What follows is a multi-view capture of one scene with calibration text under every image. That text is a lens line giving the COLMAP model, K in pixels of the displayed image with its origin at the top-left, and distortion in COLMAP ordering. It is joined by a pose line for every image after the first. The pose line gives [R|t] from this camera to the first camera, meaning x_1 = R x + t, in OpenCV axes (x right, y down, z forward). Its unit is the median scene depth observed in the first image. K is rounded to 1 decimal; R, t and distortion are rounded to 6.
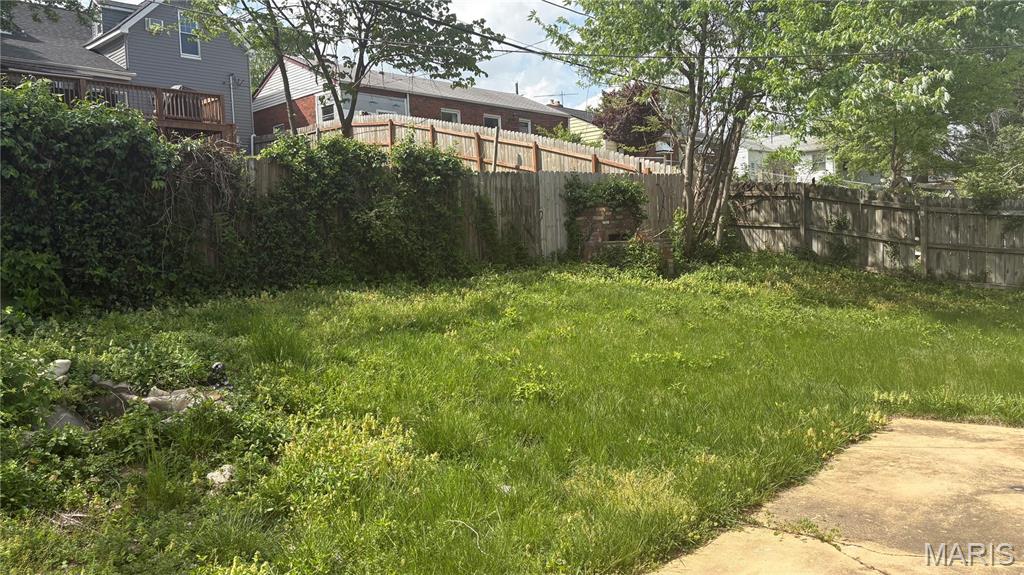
lens RADIAL K [[773.4, 0, 511.2], [0, 773.4, 285.8], [0, 0, 1]] dist [0.038305, -0.012705]
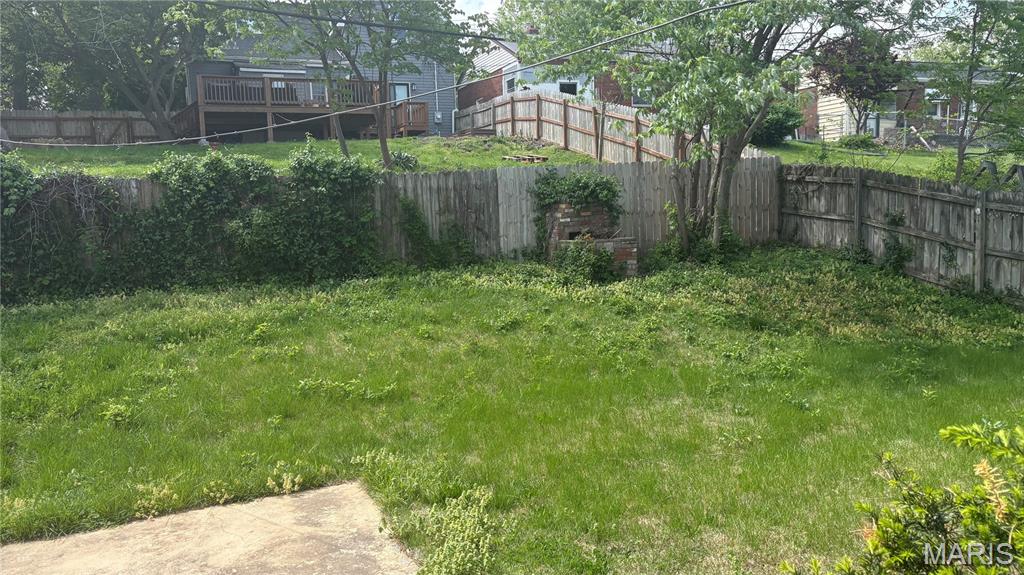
lens RADIAL K [[773.4, 0, 512.1], [0, 773.4, 290.4], [0, 0, 1]] dist [0.038305, -0.012705]
pose [[0.913350, 0.054536, -0.403508, 0.446019], [-0.026442, 0.996842, 0.074876, -0.063261], [0.406317, -0.057719, 0.911907, 0.086702]]
